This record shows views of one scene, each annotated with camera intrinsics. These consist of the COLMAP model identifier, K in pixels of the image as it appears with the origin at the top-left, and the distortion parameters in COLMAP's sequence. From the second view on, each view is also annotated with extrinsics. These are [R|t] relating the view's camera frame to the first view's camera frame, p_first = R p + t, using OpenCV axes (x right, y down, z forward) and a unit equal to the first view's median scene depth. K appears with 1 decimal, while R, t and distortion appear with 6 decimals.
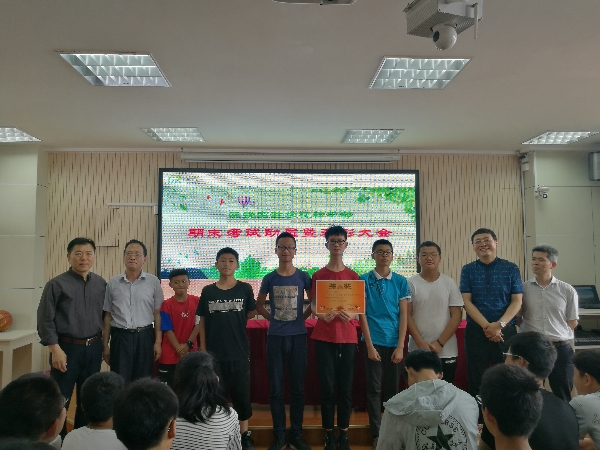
lens RADIAL K [[495.7, 0, 308.5], [0, 495.7, 222.2], [0, 0, 1]] dist [-0.023335, 0.051071]
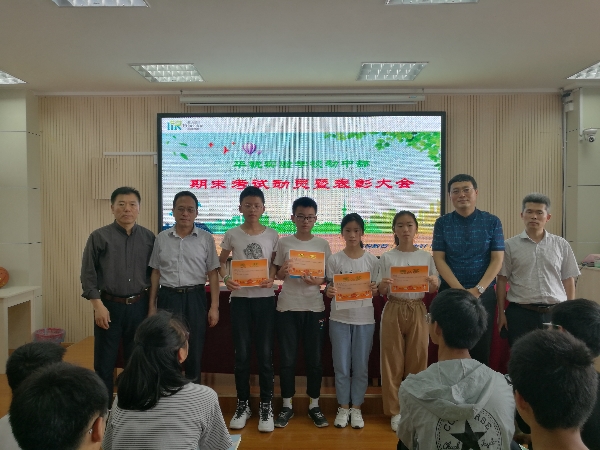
lens RADIAL K [[495.7, 0, 306.1], [0, 495.7, 221.8], [0, 0, 1]] dist [-0.023335, 0.051071]
pose [[0.998686, -0.000972, -0.051230, 0.020515], [0.005677, 0.995762, 0.091787, 0.009037], [0.050924, -0.091958, 0.994460, 0.098056]]
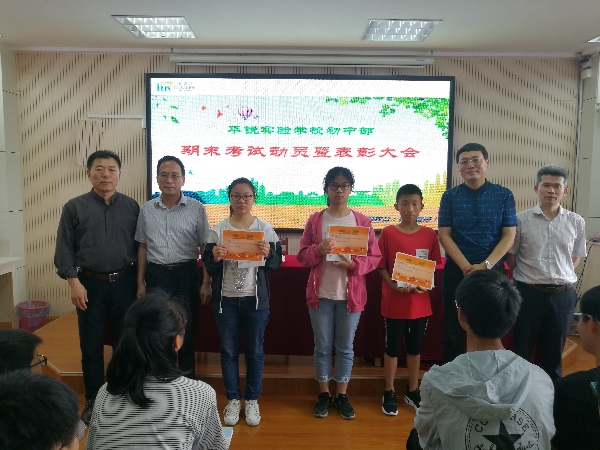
lens RADIAL K [[495.7, 0, 304.7], [0, 495.7, 221.7], [0, 0, 1]] dist [-0.023335, 0.051071]
pose [[0.999334, 0.014417, -0.033533, 0.002158], [-0.009238, 0.988680, 0.149753, 0.014951], [0.035312, -0.149343, 0.988155, 0.151278]]
